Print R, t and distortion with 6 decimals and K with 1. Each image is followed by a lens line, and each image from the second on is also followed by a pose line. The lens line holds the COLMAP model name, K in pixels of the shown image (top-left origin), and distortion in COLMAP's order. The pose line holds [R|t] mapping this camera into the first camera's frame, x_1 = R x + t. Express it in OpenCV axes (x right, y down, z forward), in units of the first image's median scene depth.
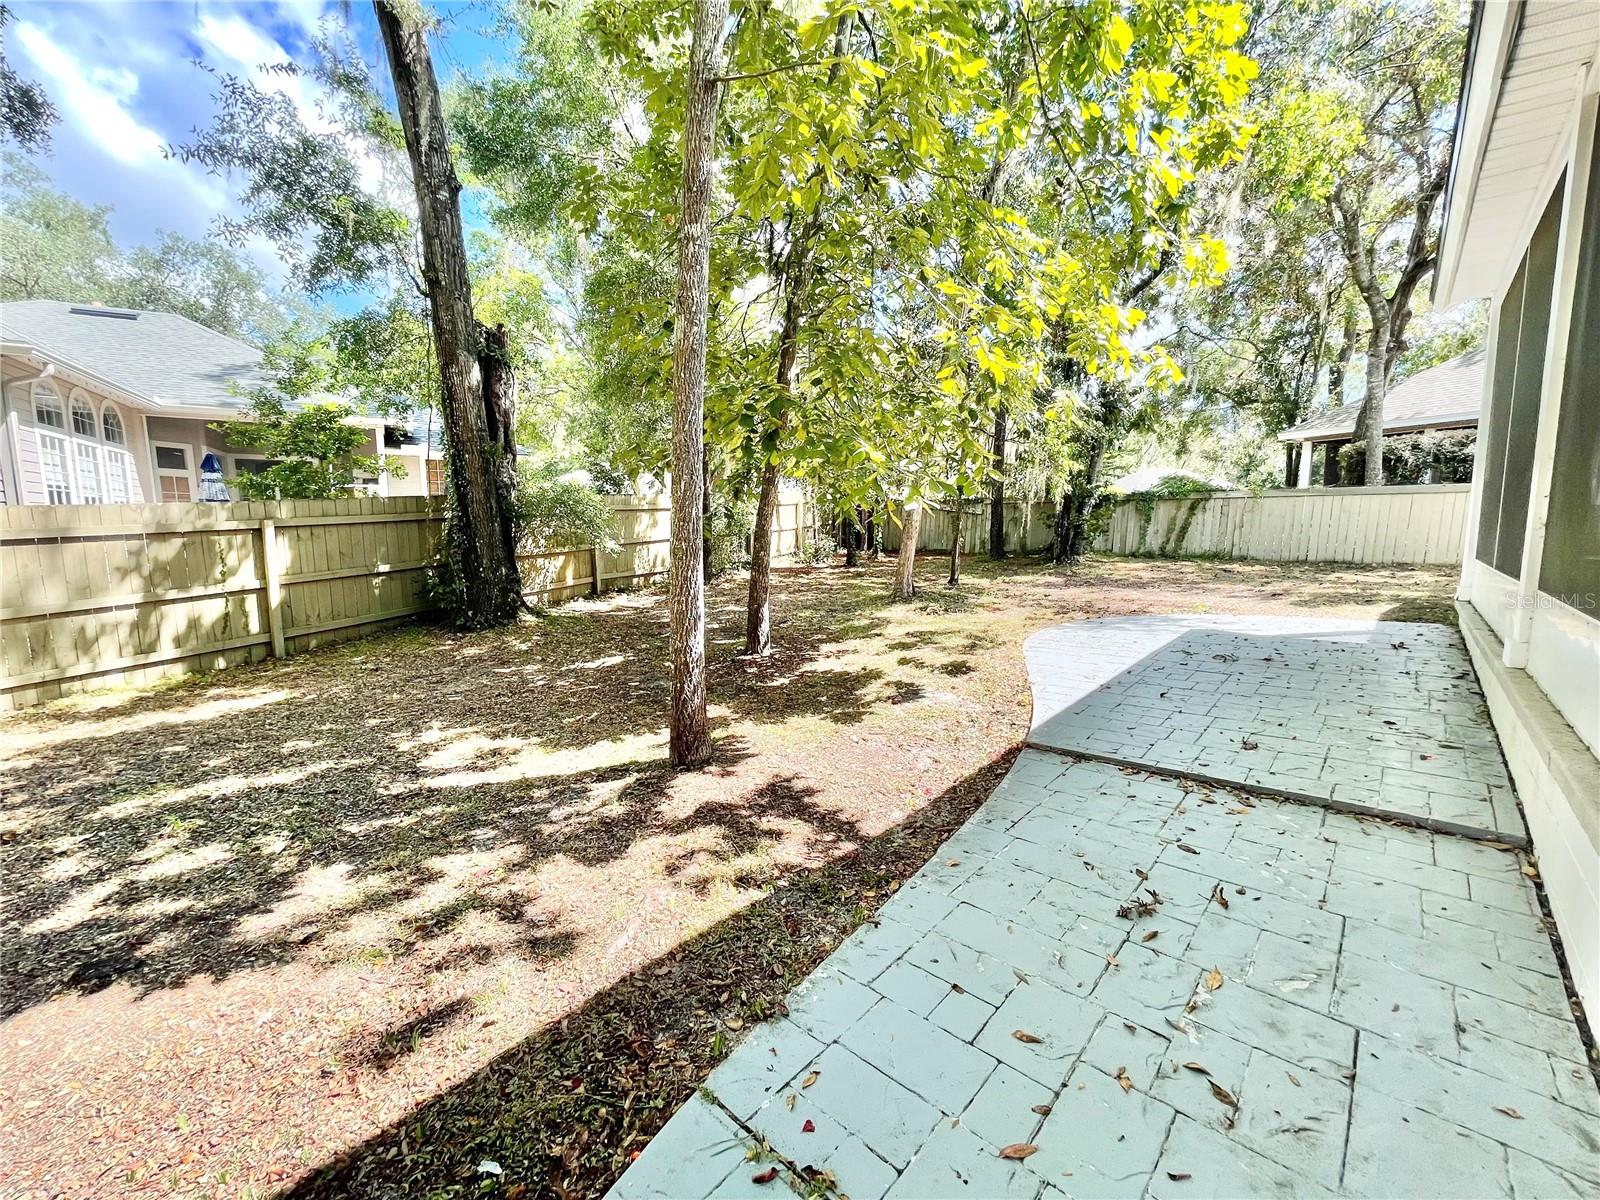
lens RADIAL K [[645.6, 0, 804.2], [0, 645.6, 606.7], [0, 0, 1]] dist [-0.002338, -0.000105]
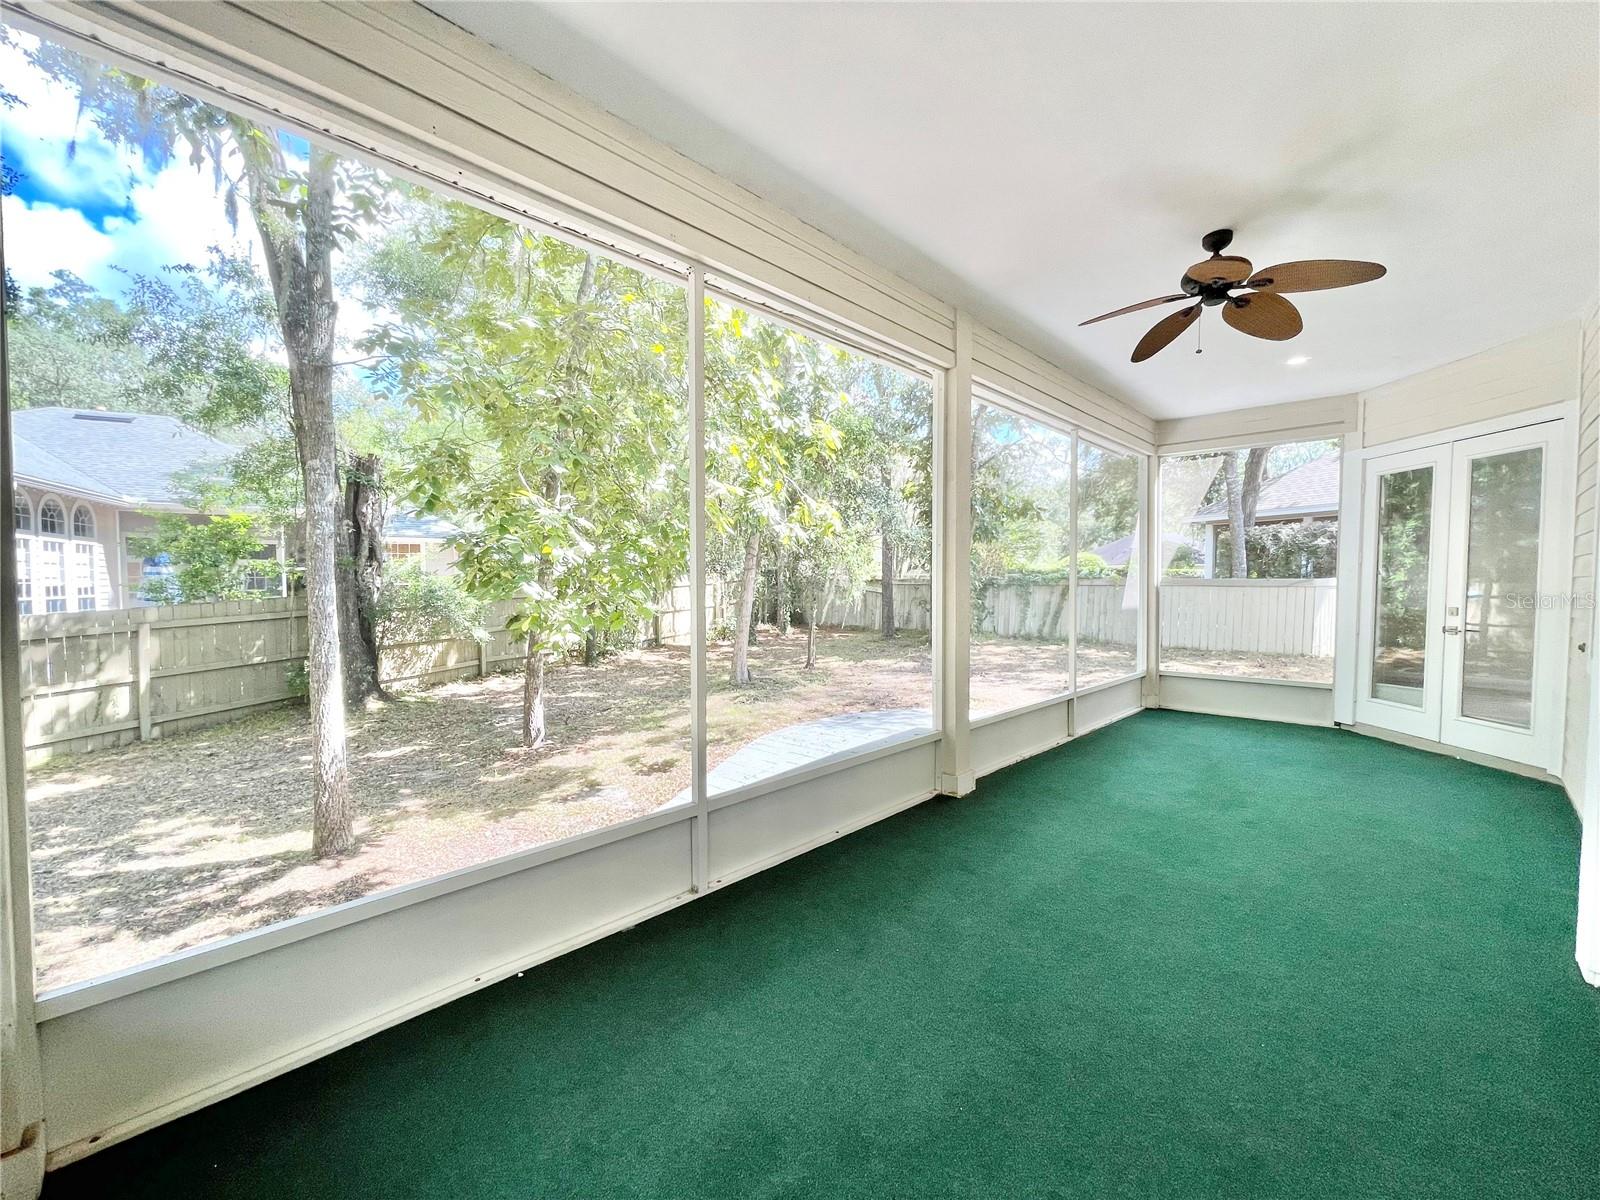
lens RADIAL K [[645.6, 0, 810.1], [0, 645.6, 601.1], [0, 0, 1]] dist [-0.002338, -0.000105]
pose [[0.999444, 0.005335, -0.032903, 0.400208], [-0.008392, 0.995583, -0.093510, -0.069814], [0.032259, 0.093734, 0.995075, -0.132044]]
